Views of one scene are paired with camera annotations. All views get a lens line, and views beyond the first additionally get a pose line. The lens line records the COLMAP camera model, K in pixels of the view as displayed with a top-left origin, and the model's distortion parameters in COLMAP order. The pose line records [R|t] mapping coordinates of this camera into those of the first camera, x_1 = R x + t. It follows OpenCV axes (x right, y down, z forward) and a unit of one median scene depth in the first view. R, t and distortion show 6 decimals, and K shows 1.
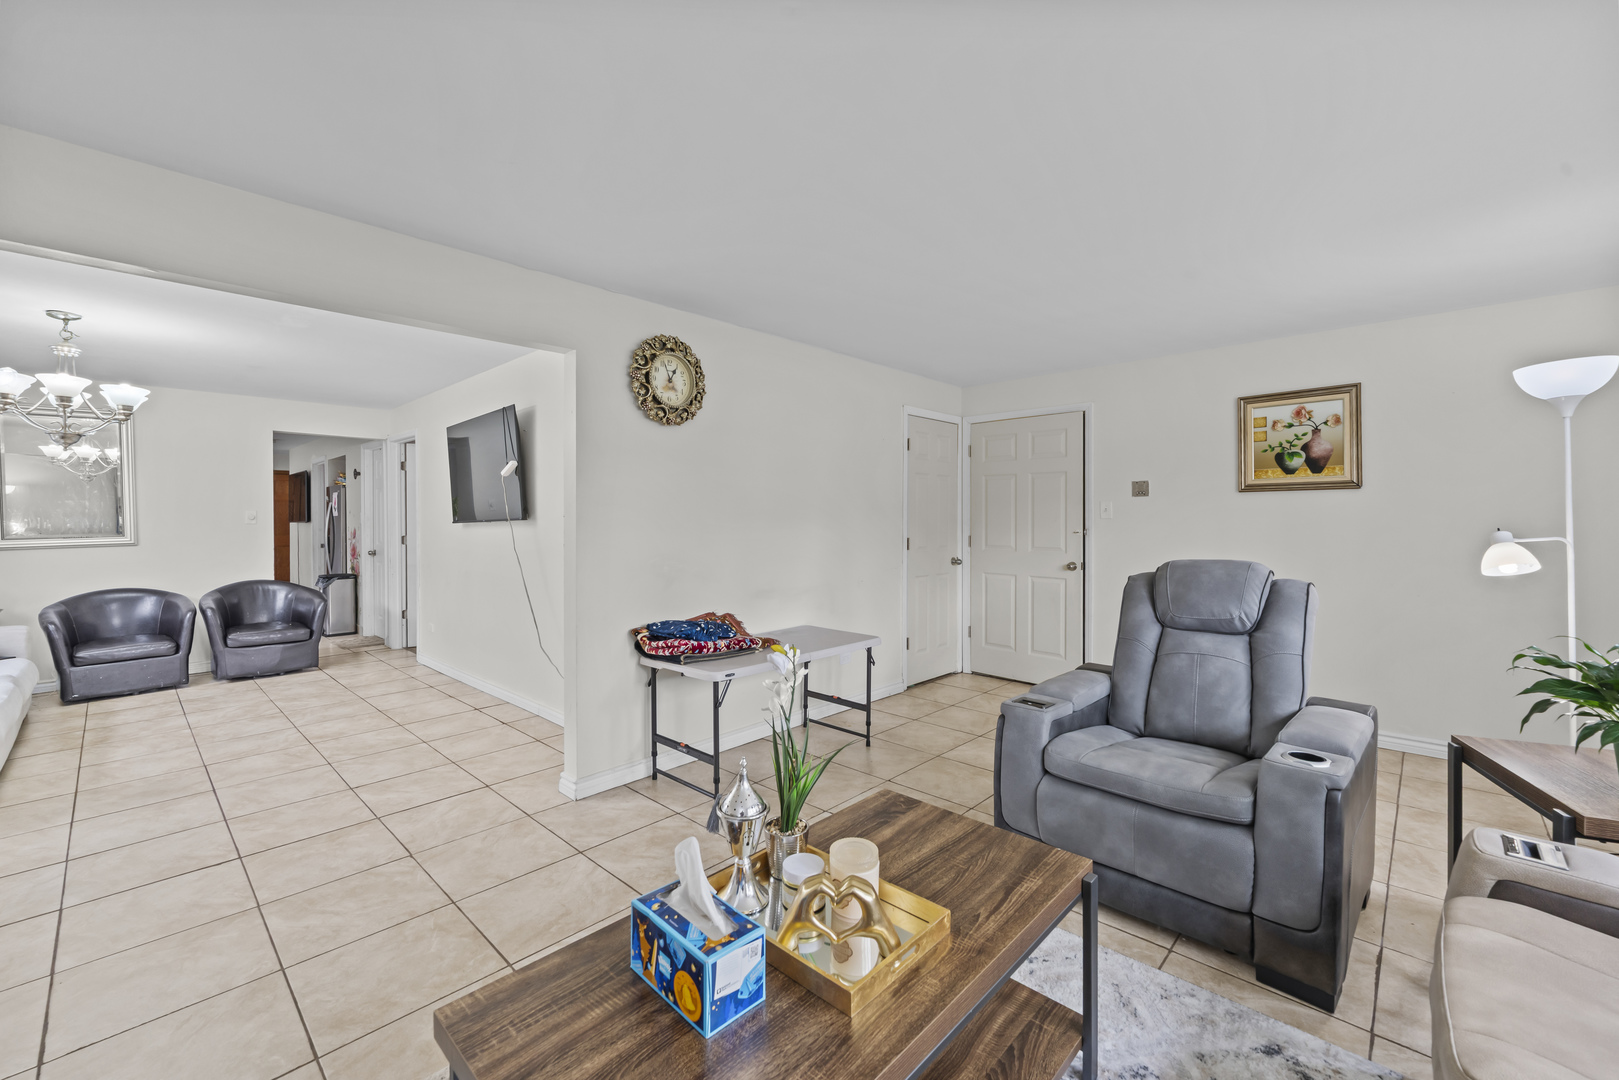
lens RADIAL K [[661.7, 0, 808.4], [0, 661.7, 519.9], [0, 0, 1]] dist [-0.001754, -0.000173]
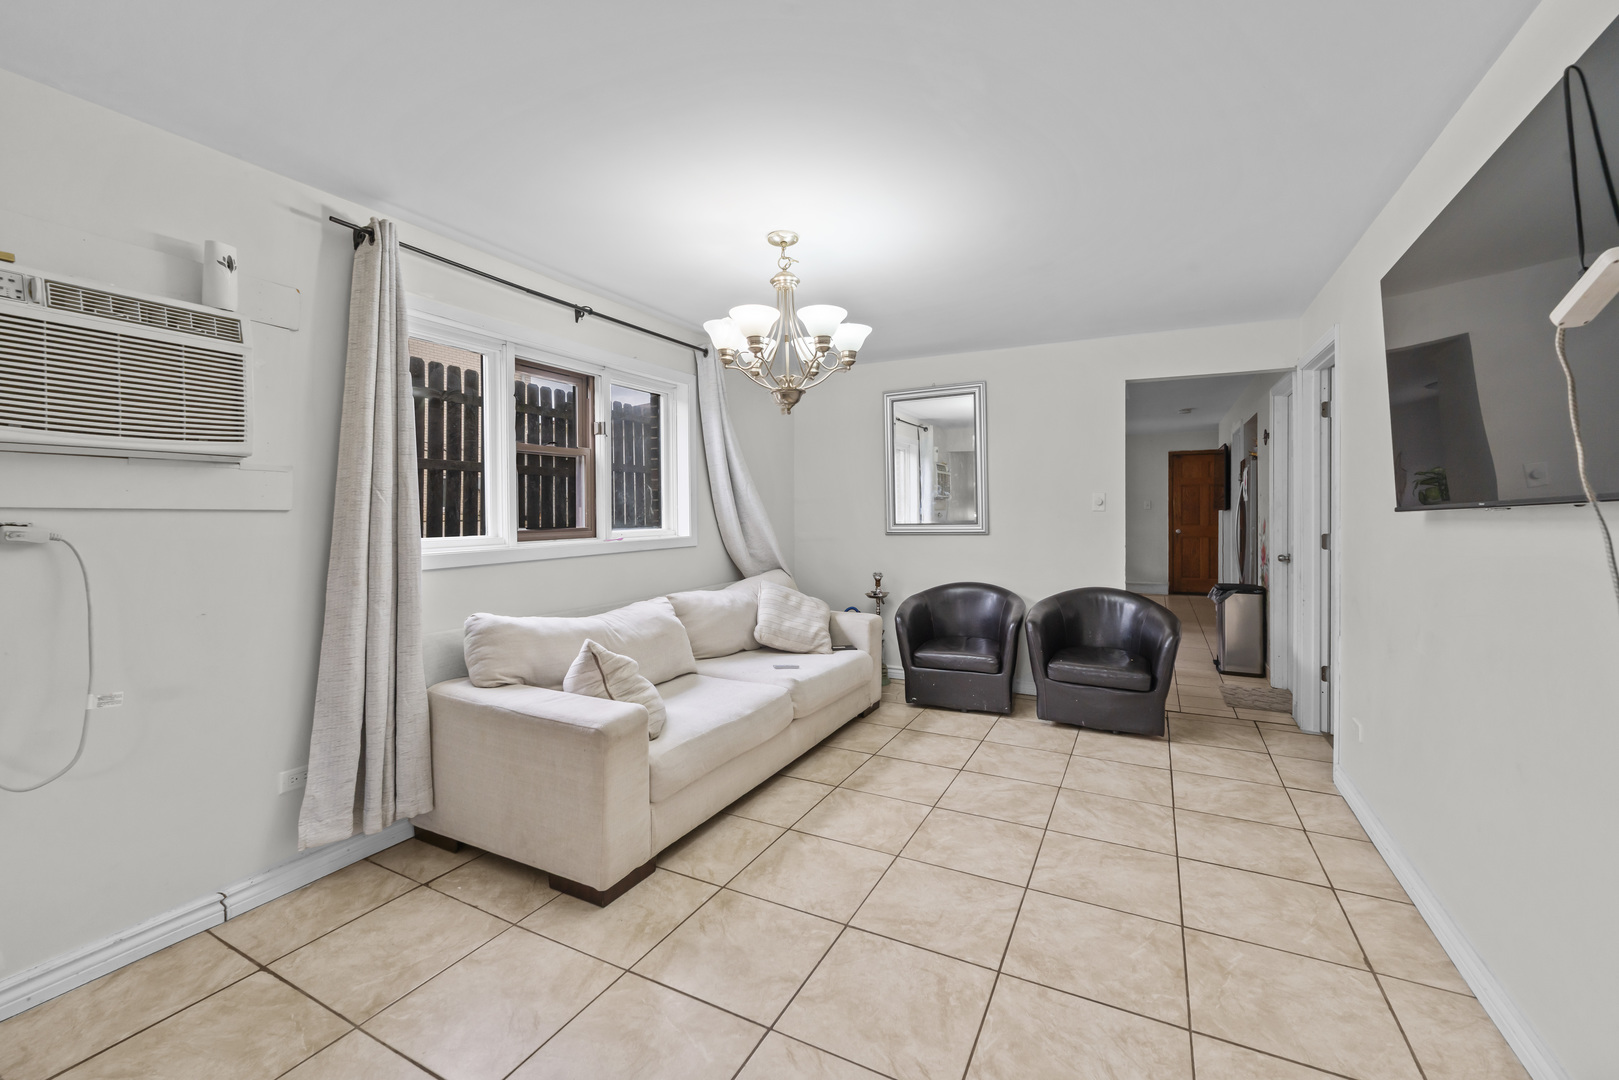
lens RADIAL K [[661.7, 0, 808.4], [0, 661.7, 519.9], [0, 0, 1]] dist [-0.001754, -0.000173]
pose [[0.273803, 0.014690, -0.961673, -0.227907], [0.000011, 0.999883, 0.015277, 0.004452], [0.961786, -0.004194, 0.273771, 0.502709]]
